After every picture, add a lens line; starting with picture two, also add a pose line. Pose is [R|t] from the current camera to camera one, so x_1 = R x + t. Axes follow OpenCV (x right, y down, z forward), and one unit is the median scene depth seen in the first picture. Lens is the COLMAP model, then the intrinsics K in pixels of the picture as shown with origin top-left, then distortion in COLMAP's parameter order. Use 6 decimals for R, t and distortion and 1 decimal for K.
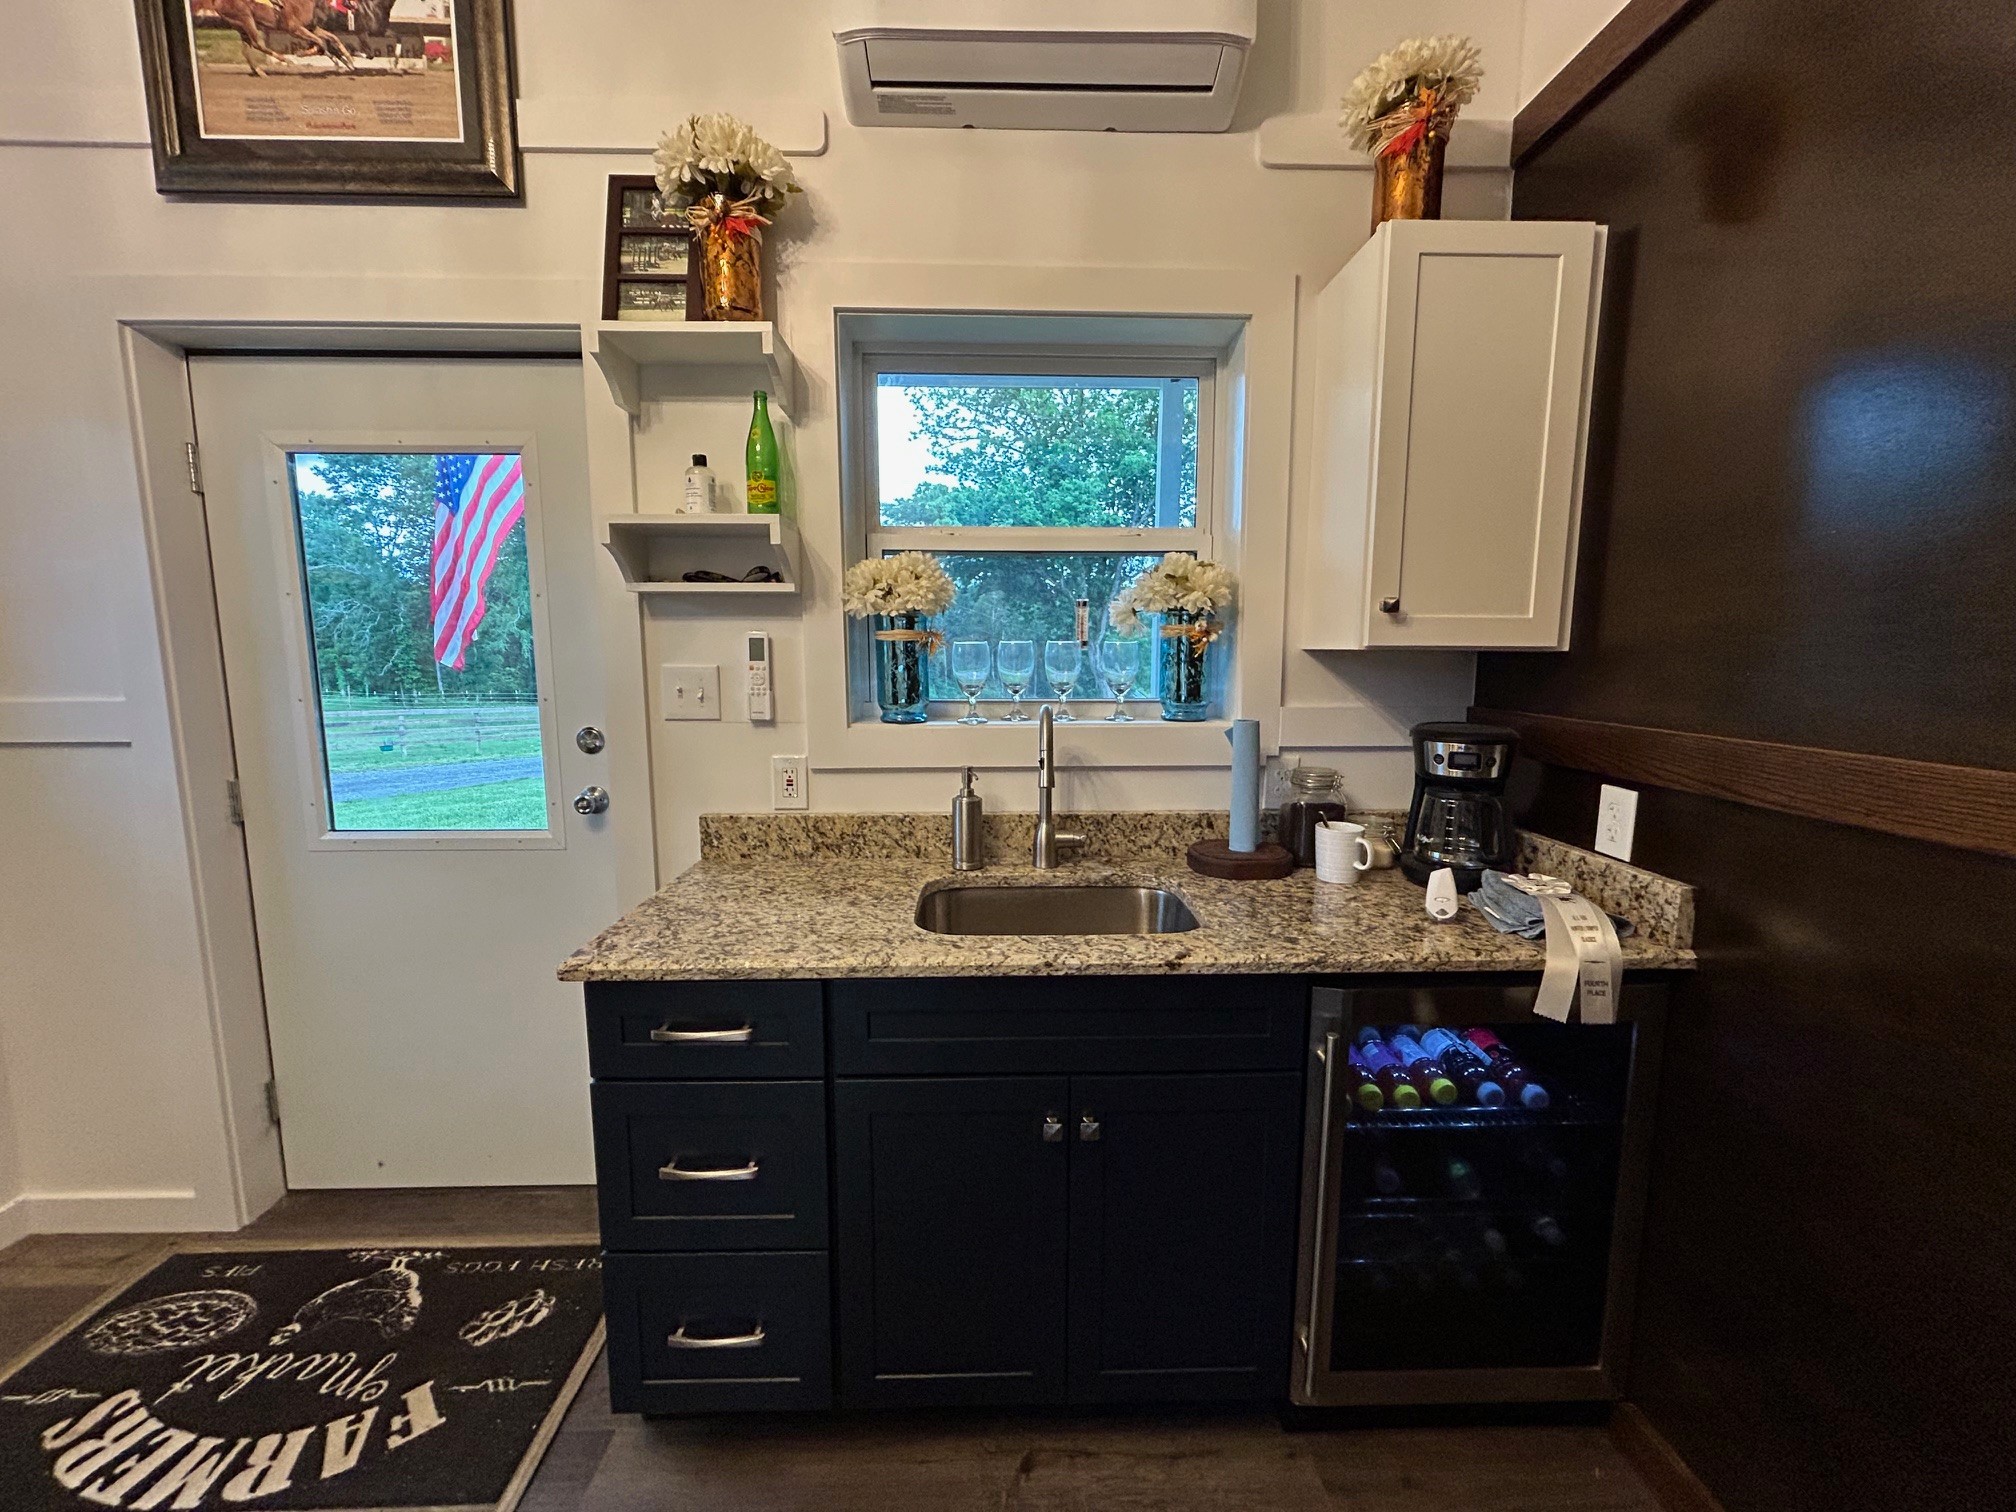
lens RADIAL K [[818.5, 0, 1012.2], [0, 818.5, 751.0], [0, 0, 1]] dist [0.000701, -0.000012]
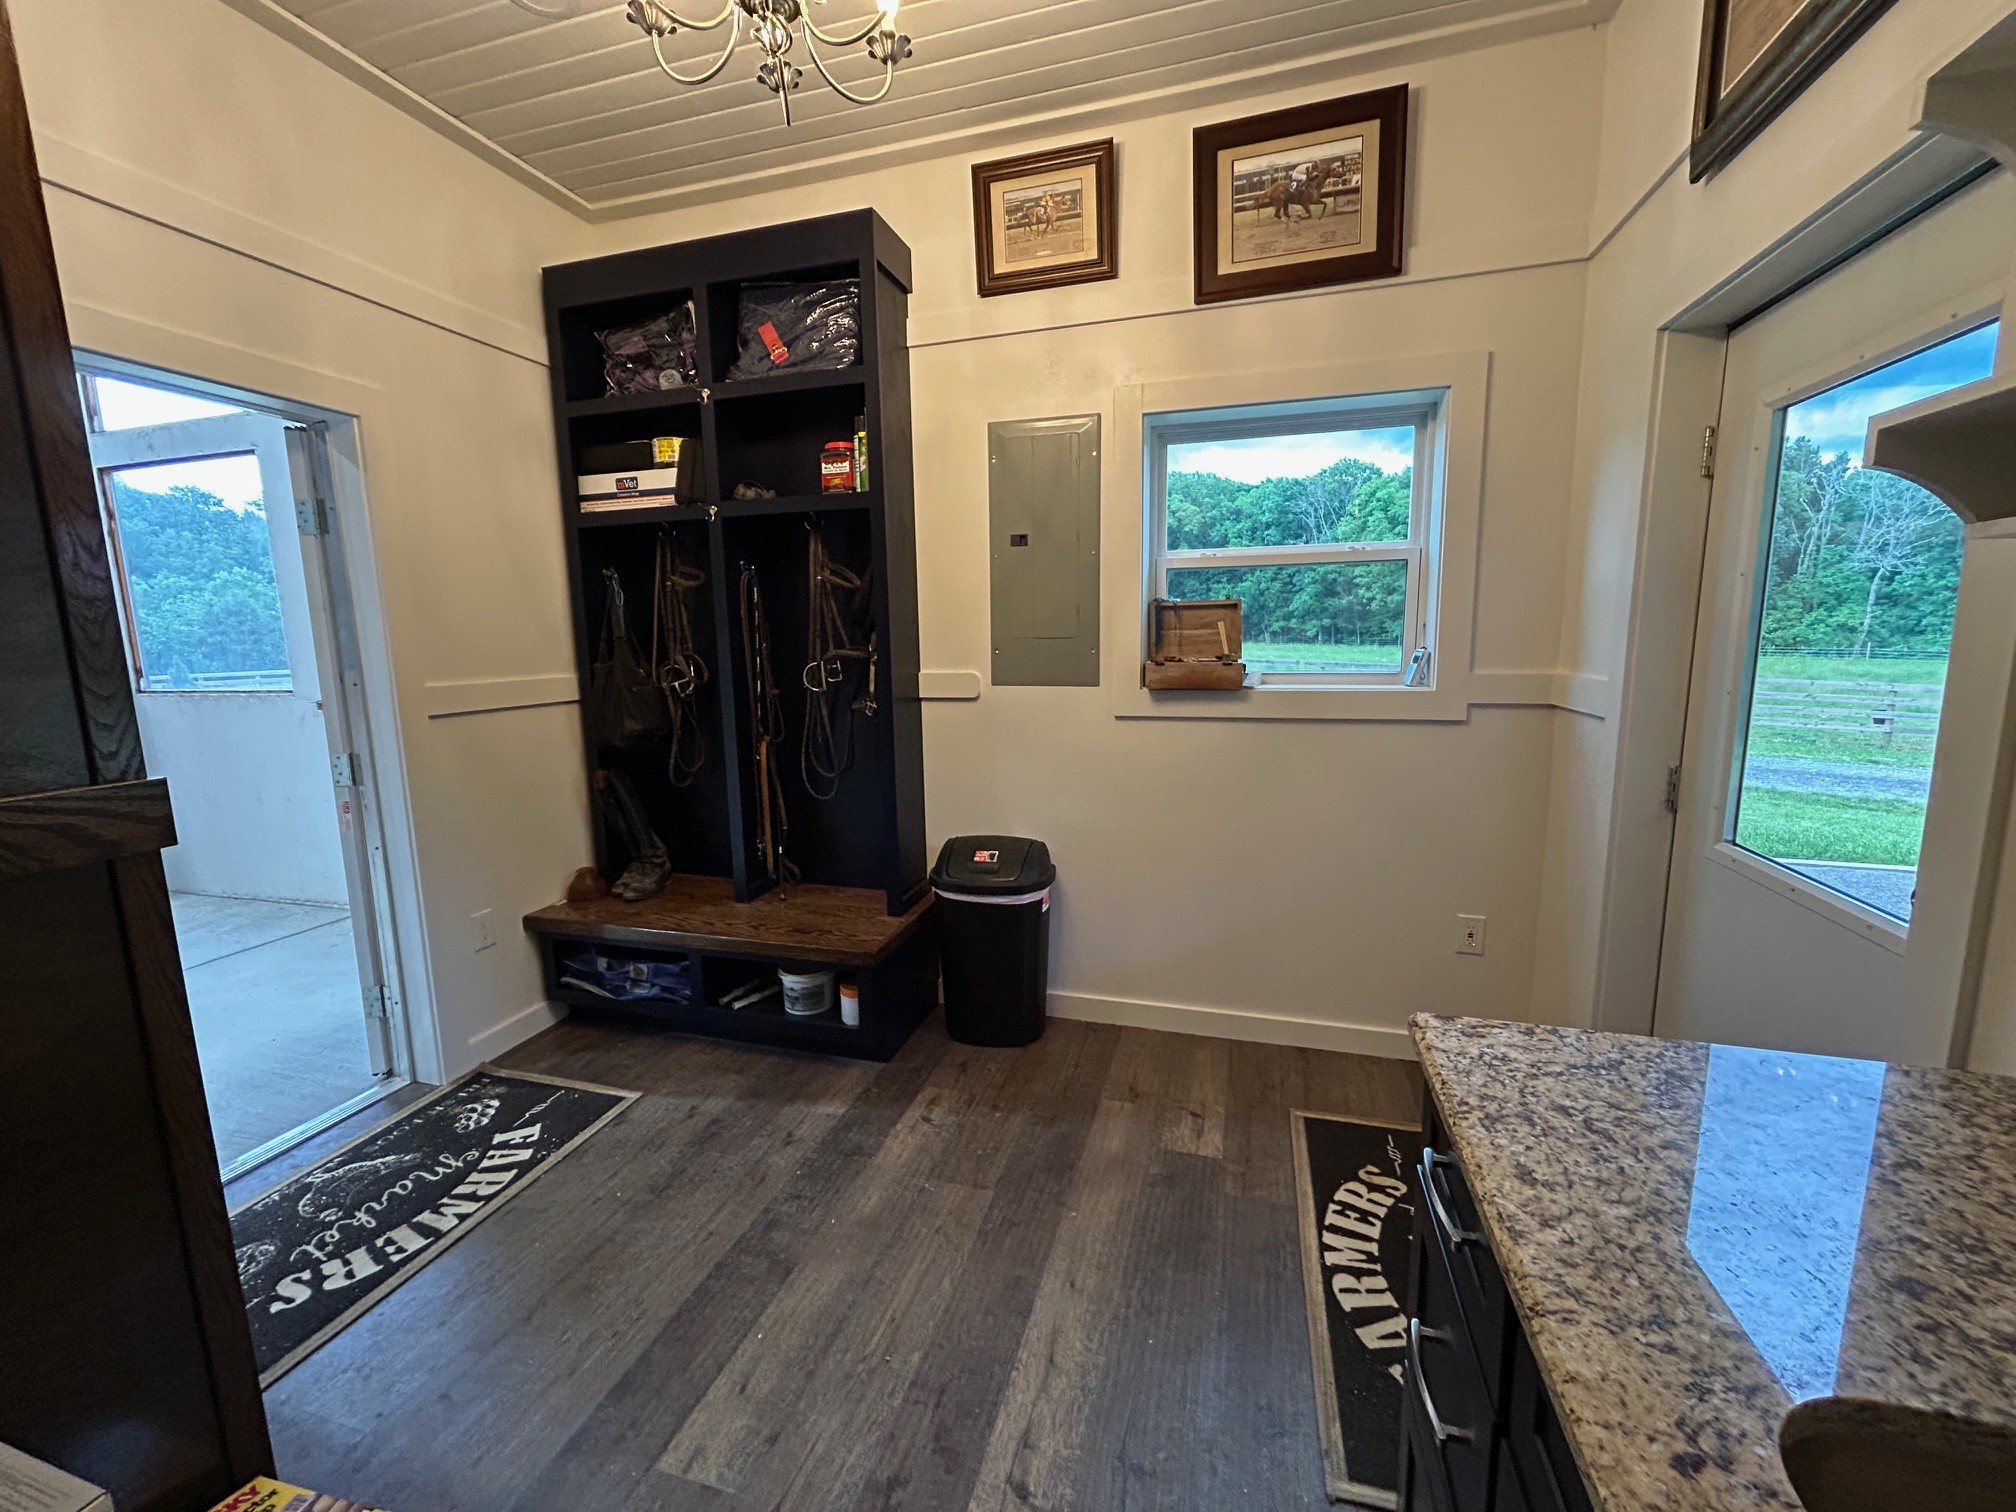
lens RADIAL K [[818.5, 0, 1012.6], [0, 818.5, 755.5], [0, 0, 1]] dist [0.000701, -0.000012]
pose [[-0.304648, 0.149474, -0.940663, 0.308560], [-0.106460, 0.976077, 0.189580, -0.109890], [0.946497, 0.157898, -0.281447, 0.698738]]
